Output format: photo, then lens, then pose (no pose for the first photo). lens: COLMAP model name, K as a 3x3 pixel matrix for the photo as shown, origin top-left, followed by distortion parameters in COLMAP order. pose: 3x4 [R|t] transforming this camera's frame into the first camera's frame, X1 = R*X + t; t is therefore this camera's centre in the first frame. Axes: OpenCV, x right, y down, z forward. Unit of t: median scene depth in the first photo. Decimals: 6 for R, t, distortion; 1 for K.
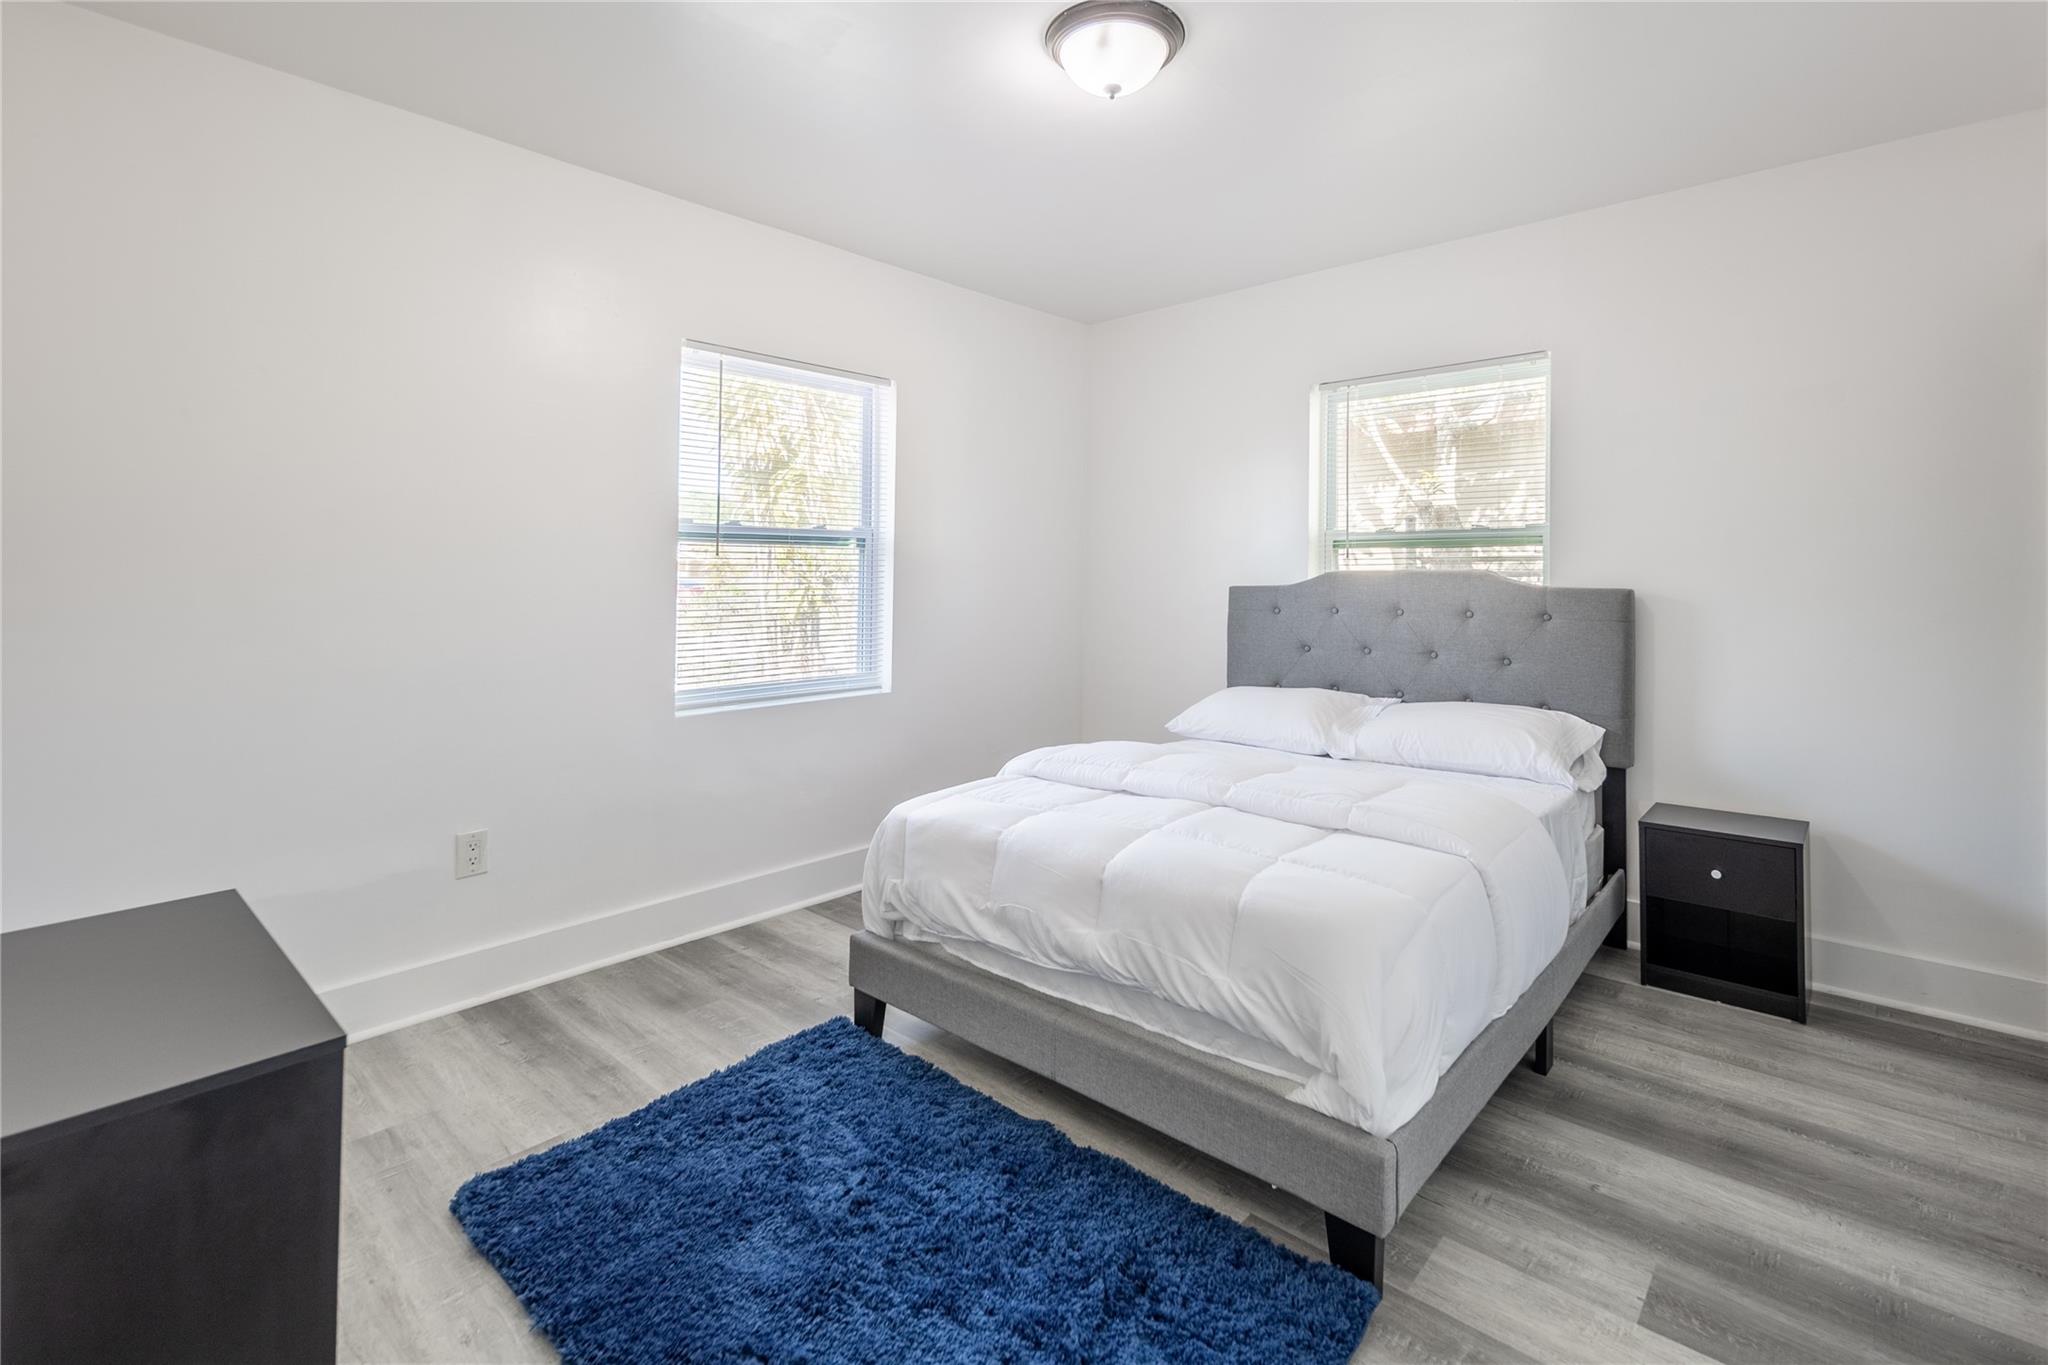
lens RADIAL K [[963.3, 0, 1032.6], [0, 963.3, 538.4], [0, 0, 1]] dist [0.003987, -0.000439]
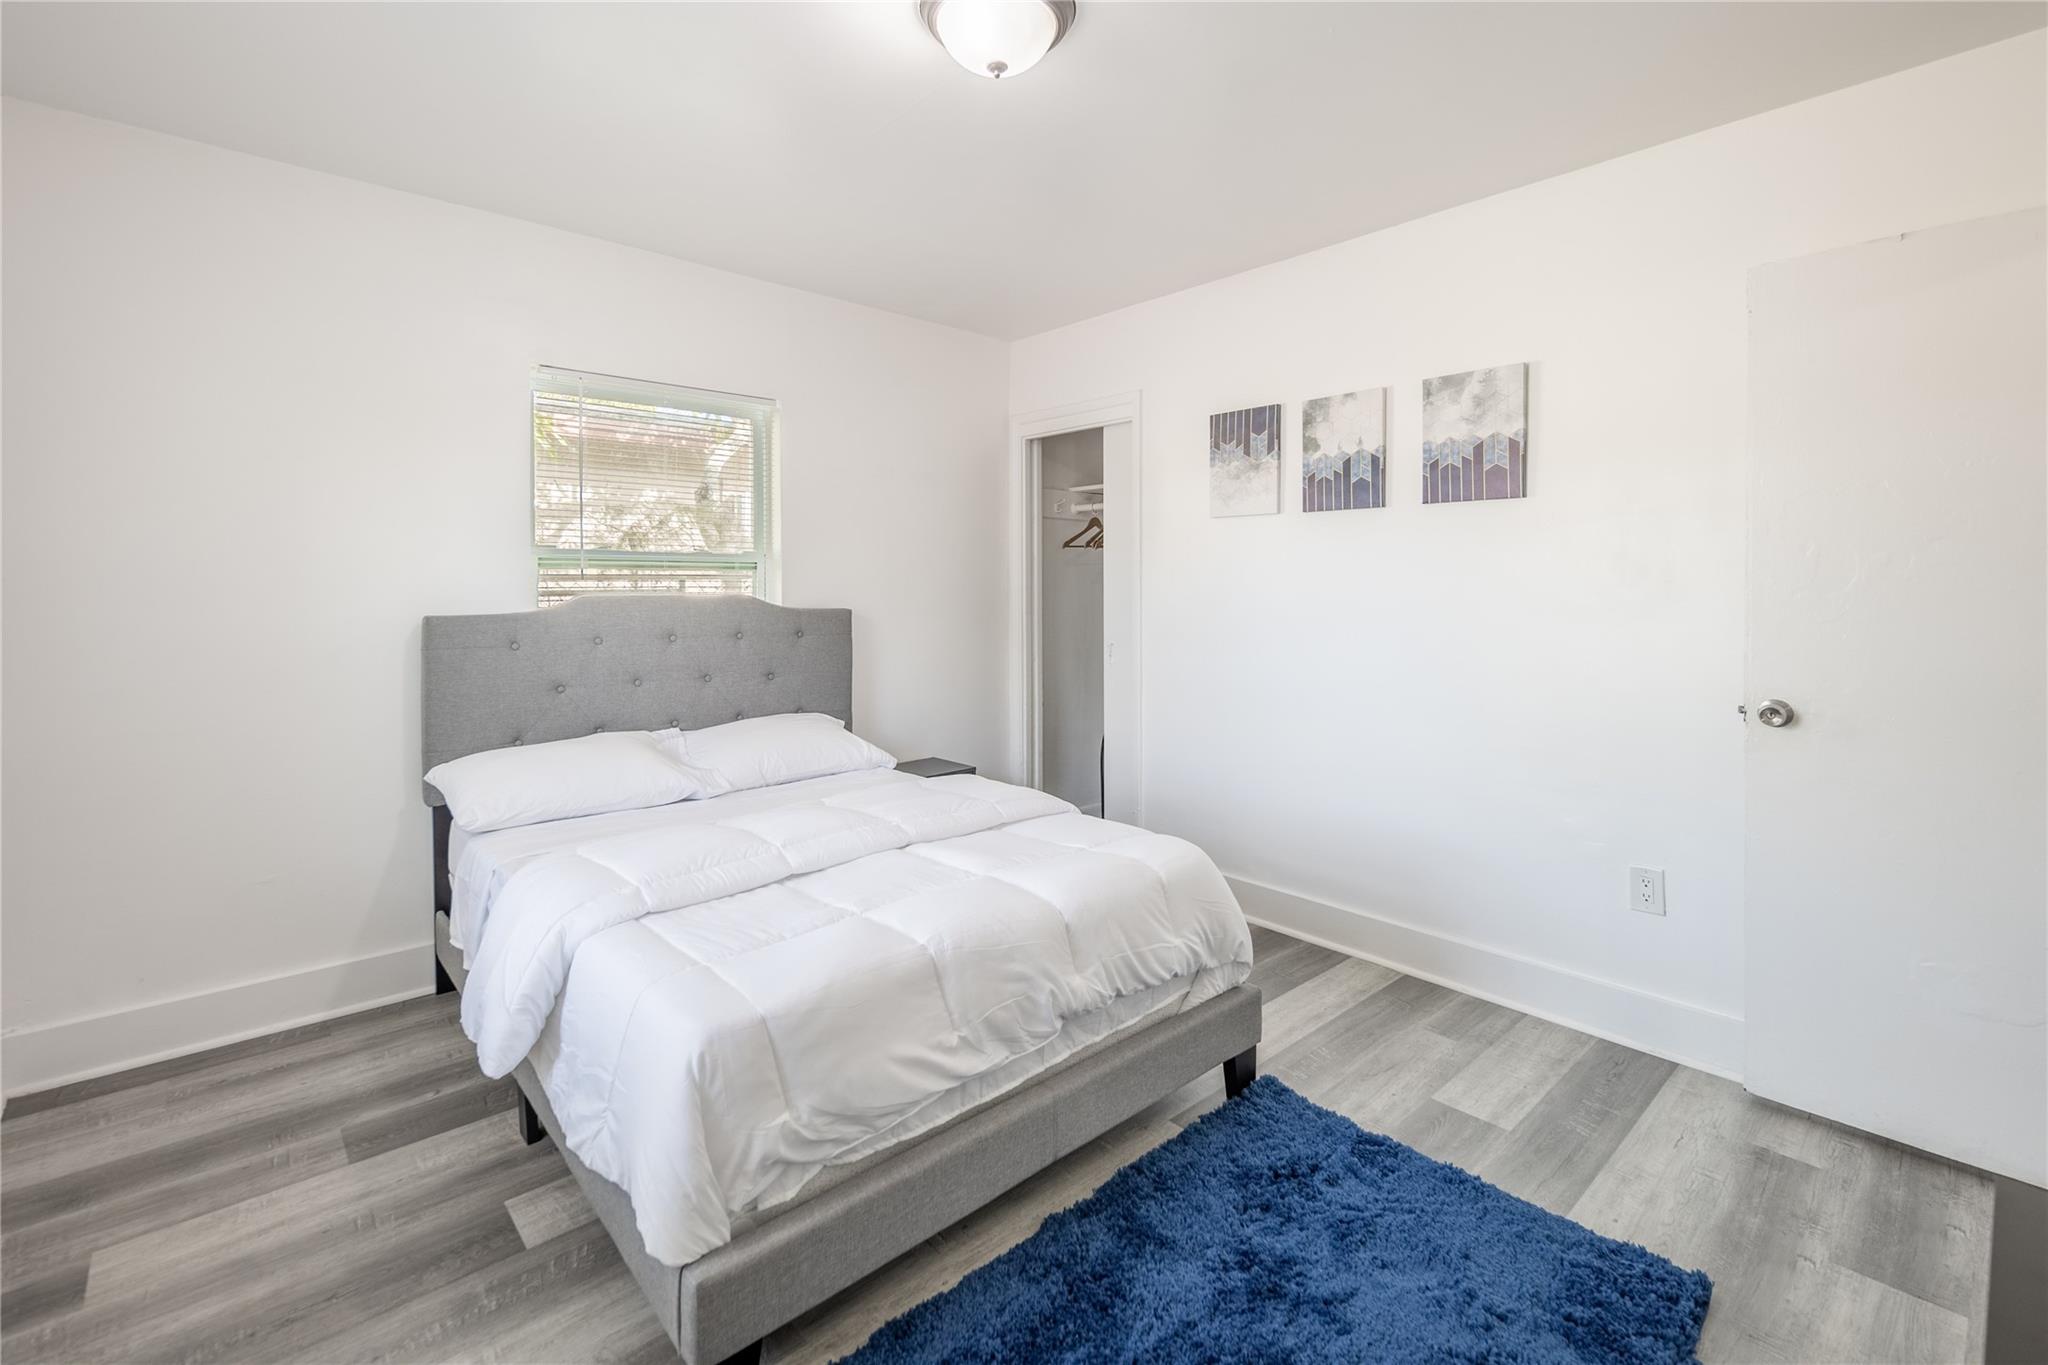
lens RADIAL K [[913.5, 0, 1050.3], [0, 913.5, 593.6], [0, 0, 1]] dist [0.013092, 0.000258]
pose [[0.080086, -0.008459, 0.996752, -0.552554], [-0.040326, 0.999118, 0.011719, 0.007821], [-0.995972, -0.041133, 0.079675, 0.626185]]
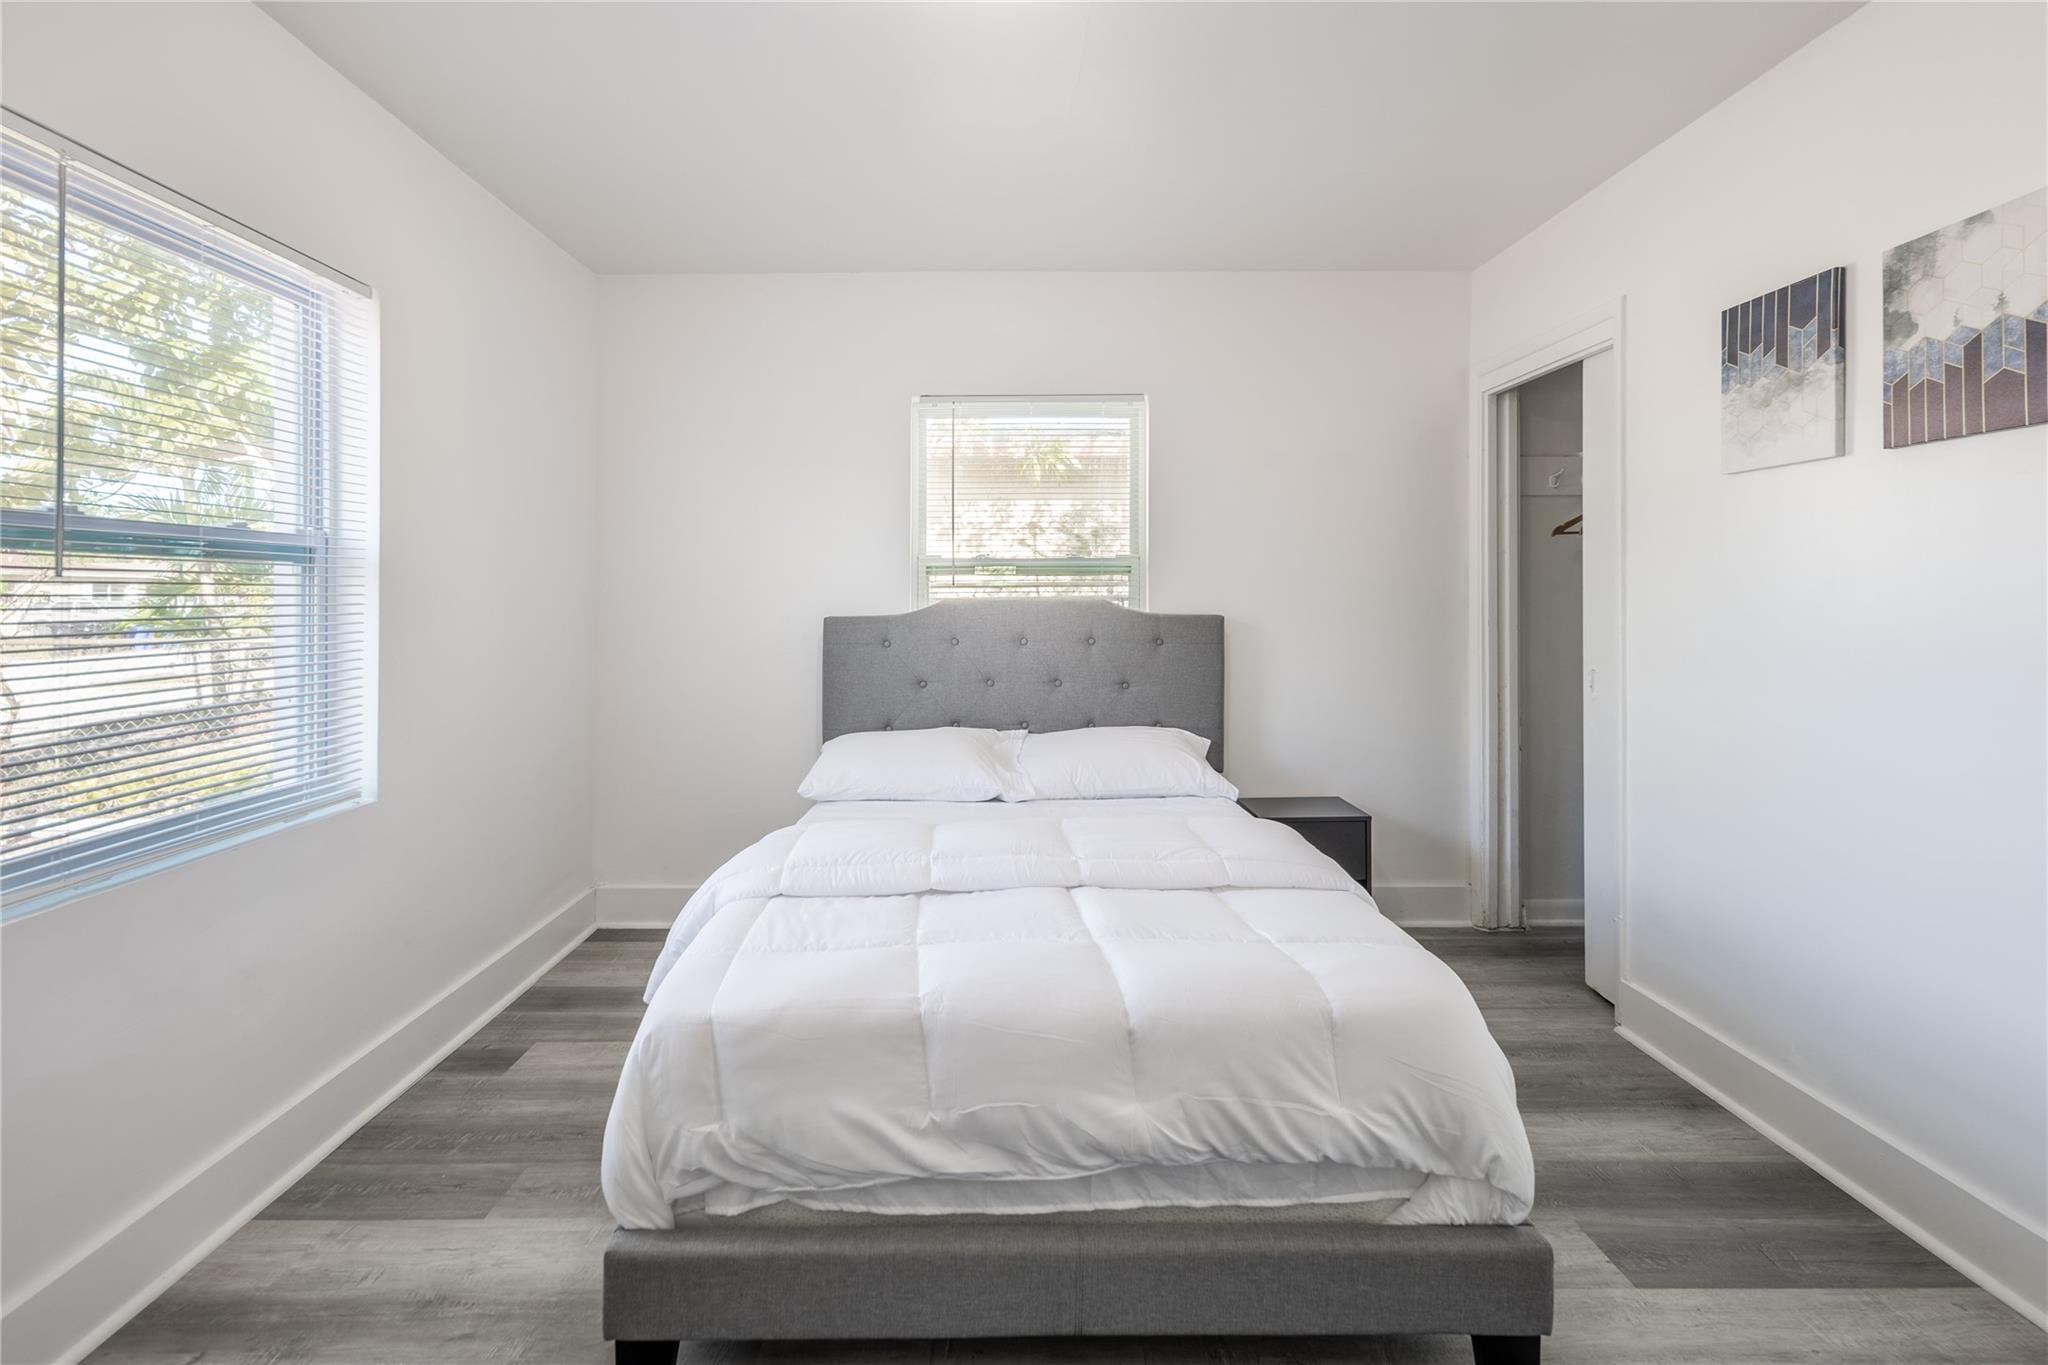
lens RADIAL K [[933.6, 0, 992.0], [0, 933.6, 594.7], [0, 0, 1]] dist [0.005191, 0.000146]
pose [[0.737368, -0.001755, 0.675489, -0.316102], [-0.021816, 0.999413, 0.026410, 0.005510], [-0.675139, -0.034210, 0.736897, 0.366573]]
